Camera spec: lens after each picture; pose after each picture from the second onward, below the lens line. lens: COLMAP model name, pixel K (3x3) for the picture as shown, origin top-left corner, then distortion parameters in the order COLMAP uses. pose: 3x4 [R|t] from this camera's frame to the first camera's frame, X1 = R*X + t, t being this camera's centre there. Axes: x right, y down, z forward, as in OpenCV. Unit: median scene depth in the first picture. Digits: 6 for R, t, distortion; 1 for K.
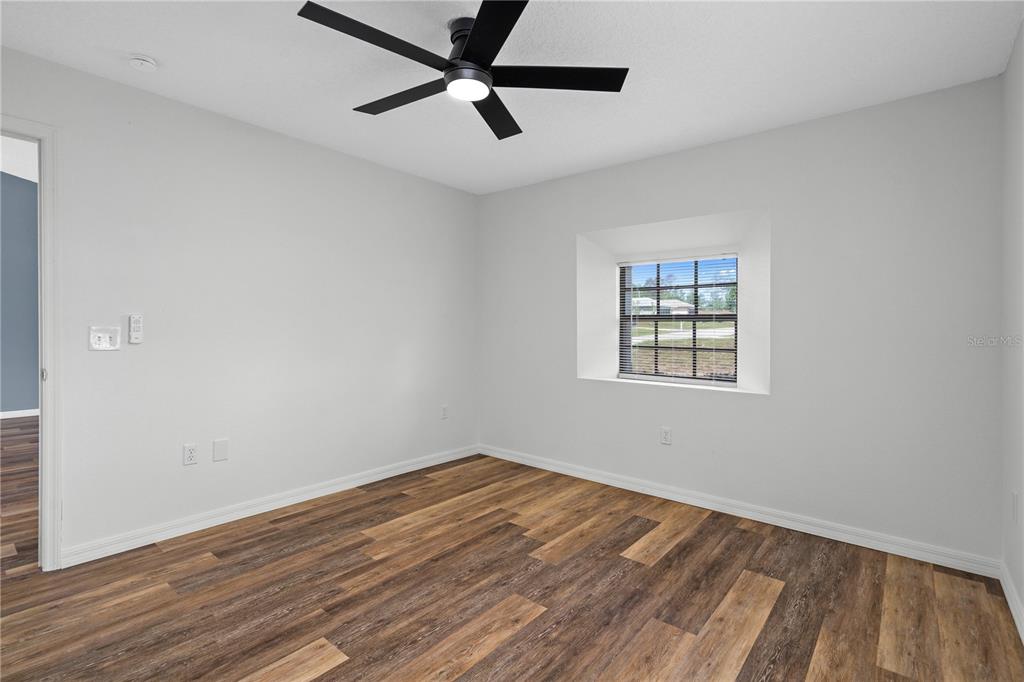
lens RADIAL K [[478.4, 0, 509.6], [0, 478.4, 333.9], [0, 0, 1]] dist [0.001872, 0.001232]
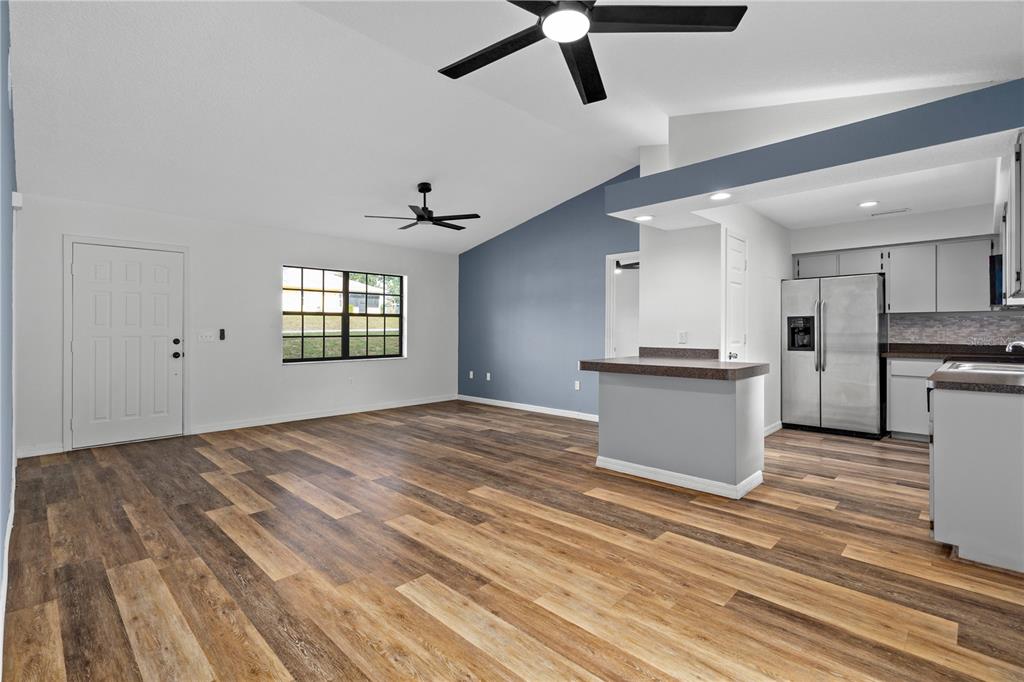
lens RADIAL K [[478.4, 0, 509.3], [0, 478.4, 333.2], [0, 0, 1]] dist [0.001872, 0.001232]
pose [[0.082184, -0.026984, 0.996252, -0.322072], [0.006609, 0.999626, 0.026530, -0.003831], [-0.996595, 0.004404, 0.082331, 0.111690]]
